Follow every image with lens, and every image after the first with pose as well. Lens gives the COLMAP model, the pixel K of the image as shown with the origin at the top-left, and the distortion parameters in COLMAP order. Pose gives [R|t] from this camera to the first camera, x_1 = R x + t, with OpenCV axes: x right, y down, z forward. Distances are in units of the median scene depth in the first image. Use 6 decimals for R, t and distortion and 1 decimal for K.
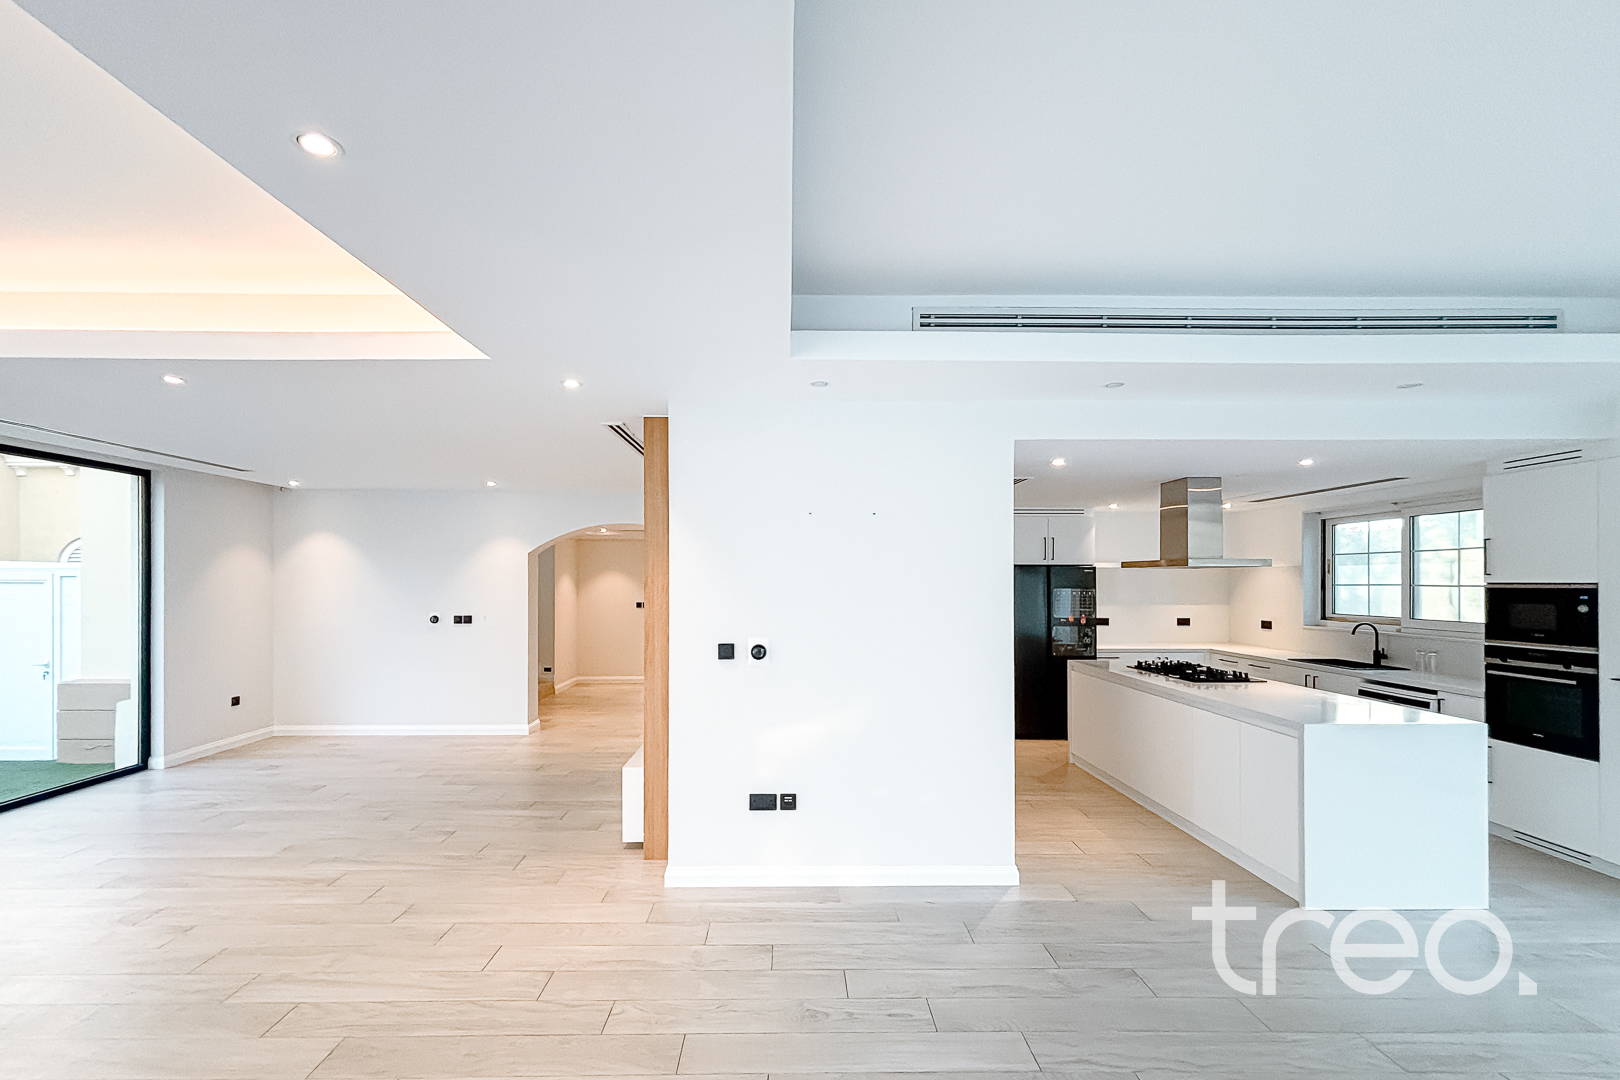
lens RADIAL K [[676.8, 0, 810.0], [0, 676.8, 540.0], [0, 0, 1]] dist [0.002149, -0.000020]
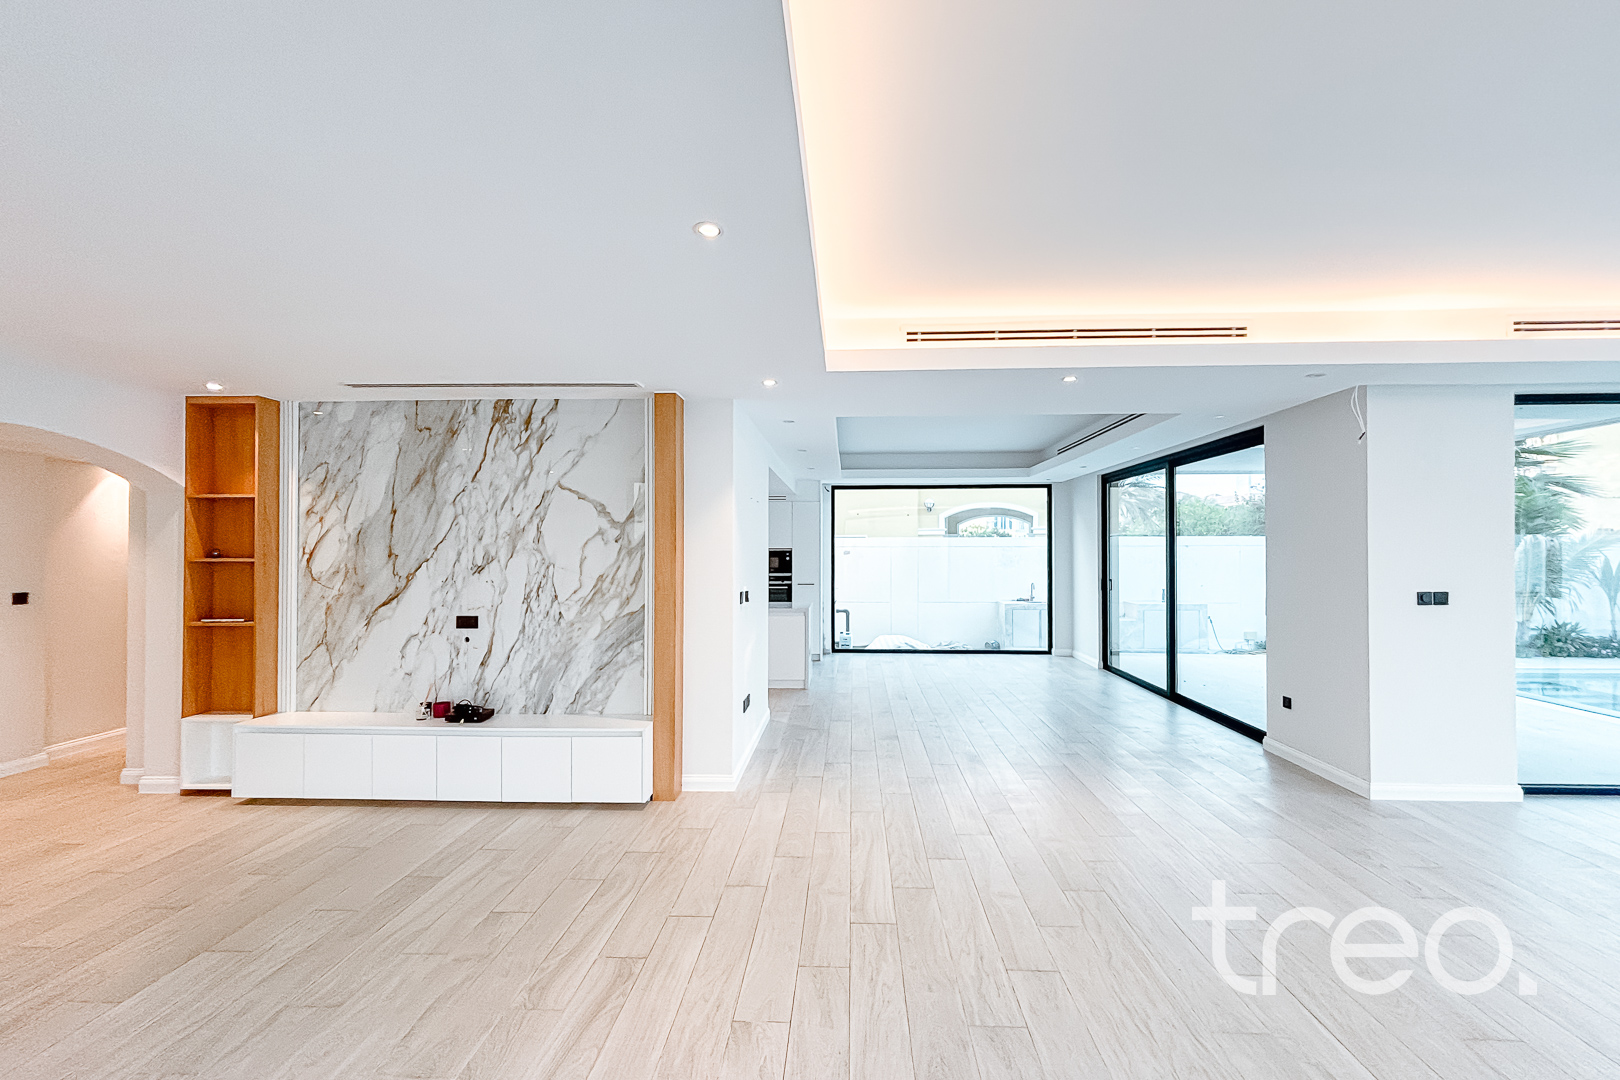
lens RADIAL K [[676.8, 0, 810.0], [0, 676.8, 540.0], [0, 0, 1]] dist [0.002149, -0.000020]
pose [[0.059707, 0.008776, 0.998177, -1.307410], [-0.059771, 0.998199, -0.005201, 0.038661], [-0.996425, -0.059351, 0.060124, 0.723279]]
